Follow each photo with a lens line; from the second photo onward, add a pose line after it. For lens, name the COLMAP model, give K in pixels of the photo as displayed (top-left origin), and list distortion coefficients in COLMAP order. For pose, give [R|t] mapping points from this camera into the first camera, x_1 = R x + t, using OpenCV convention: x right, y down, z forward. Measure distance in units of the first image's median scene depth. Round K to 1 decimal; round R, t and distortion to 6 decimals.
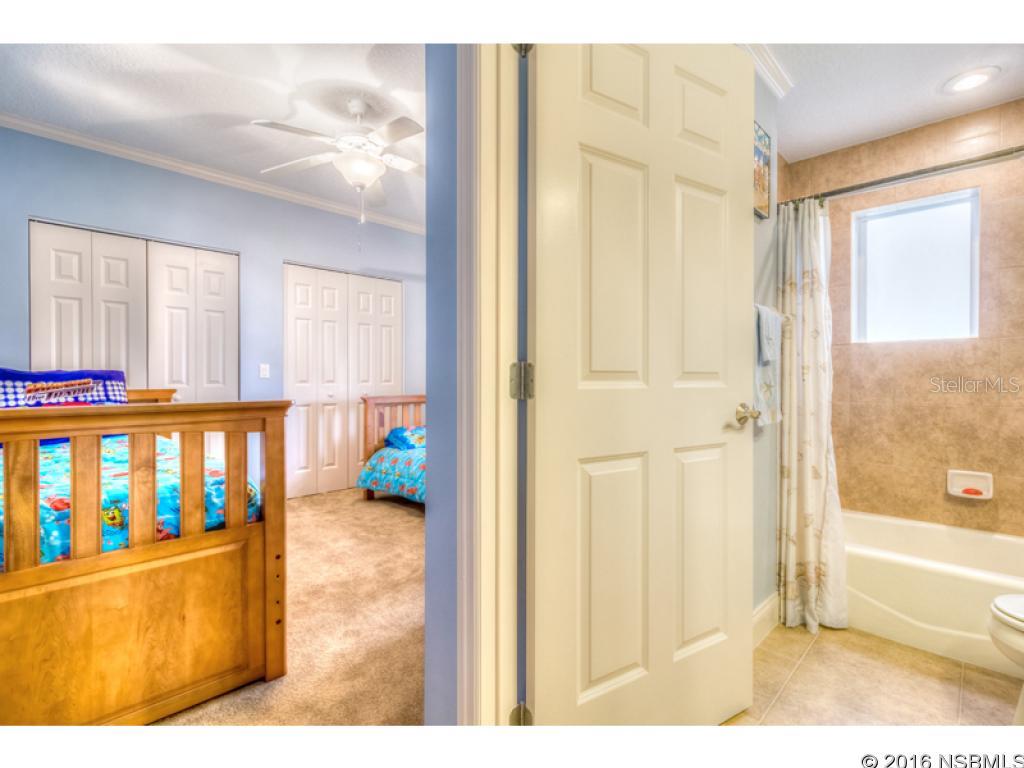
lens RADIAL K [[476.6, 0, 514.3], [0, 476.6, 390.1], [0, 0, 1]] dist [0.001851, -0.000100]
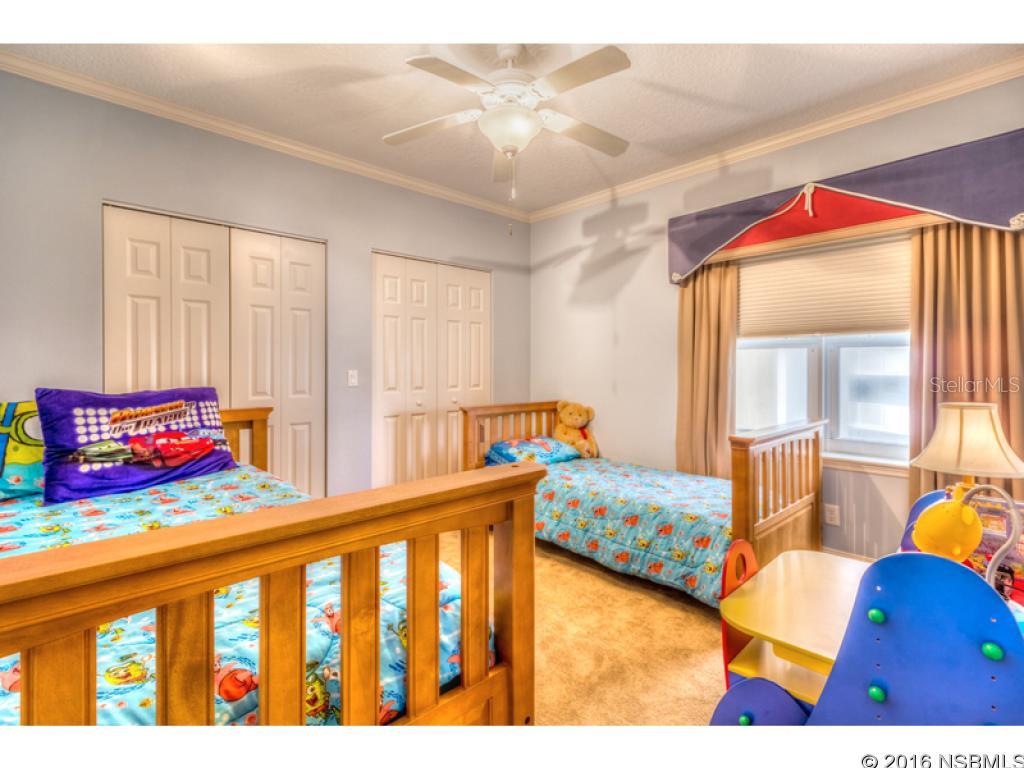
lens RADIAL K [[476.8, 0, 505.3], [0, 476.8, 379.8], [0, 0, 1]] dist [0.001702, 0.000767]
pose [[0.998581, 0.002350, -0.053205, -0.171696], [-0.002126, 0.999989, 0.004272, -0.034873], [0.053214, -0.004153, 0.998575, 0.130406]]
